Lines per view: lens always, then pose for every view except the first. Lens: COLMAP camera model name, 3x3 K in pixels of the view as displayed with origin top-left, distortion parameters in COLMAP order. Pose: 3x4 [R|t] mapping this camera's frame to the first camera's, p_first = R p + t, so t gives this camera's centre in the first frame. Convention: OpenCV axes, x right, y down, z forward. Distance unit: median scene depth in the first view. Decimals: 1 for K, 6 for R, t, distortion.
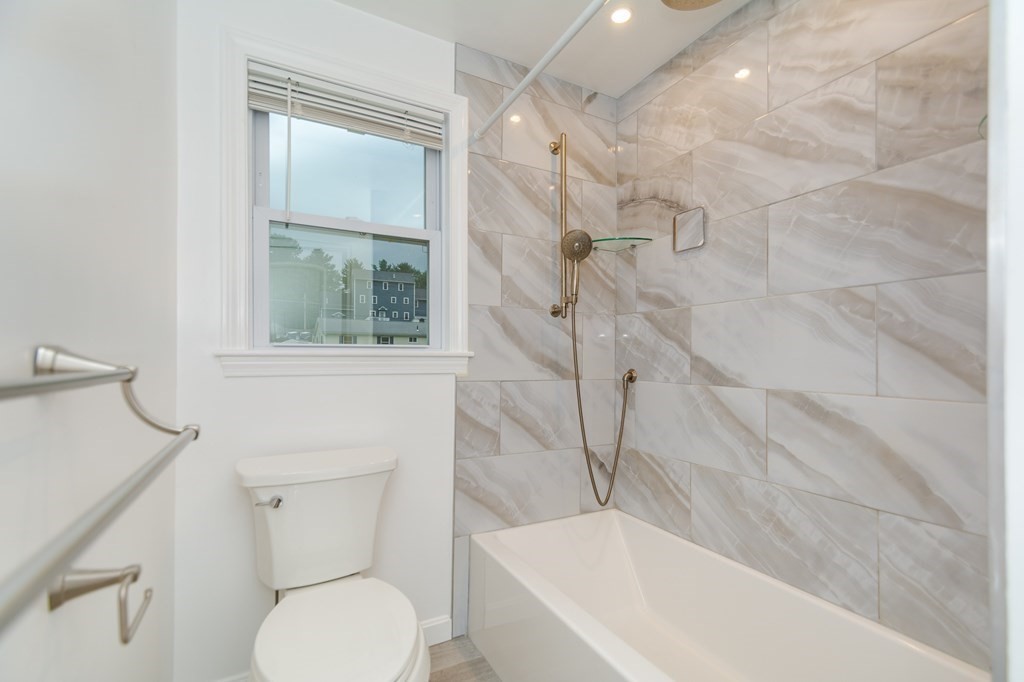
lens RADIAL K [[459.5, 0, 513.1], [0, 459.5, 346.1], [0, 0, 1]] dist [0.003689, 0.000376]
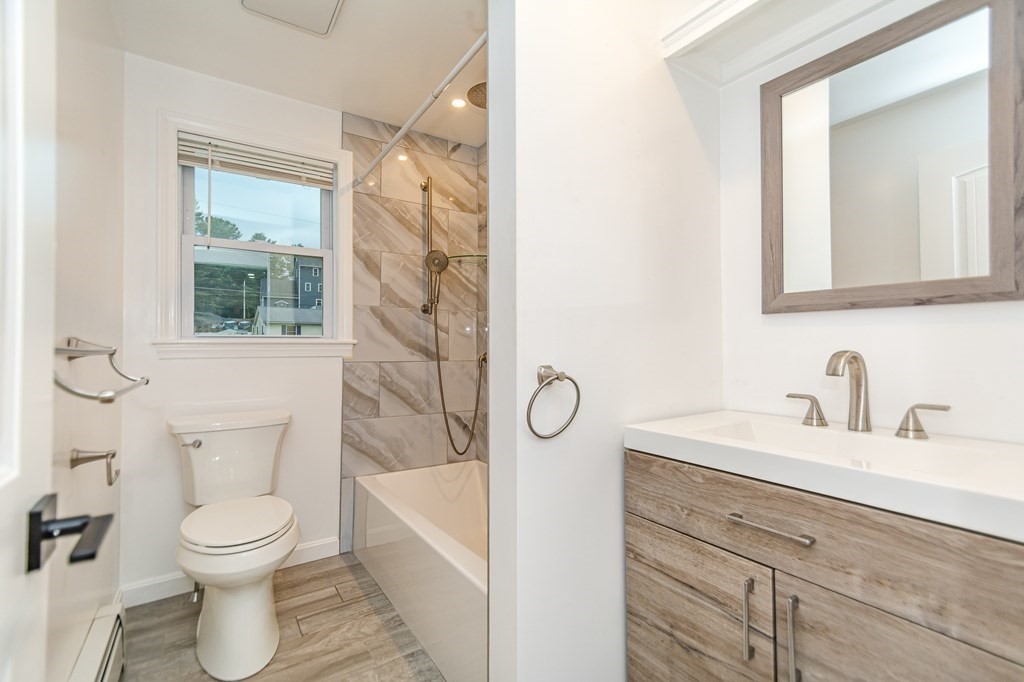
lens RADIAL K [[460.0, 0, 510.8], [0, 460.0, 330.9], [0, 0, 1]] dist [0.003040, 0.000194]
pose [[0.995283, -0.007682, 0.096714, 0.220254], [0.009314, 0.999822, -0.016436, 0.011028], [-0.096570, 0.017260, 0.995177, -0.363946]]
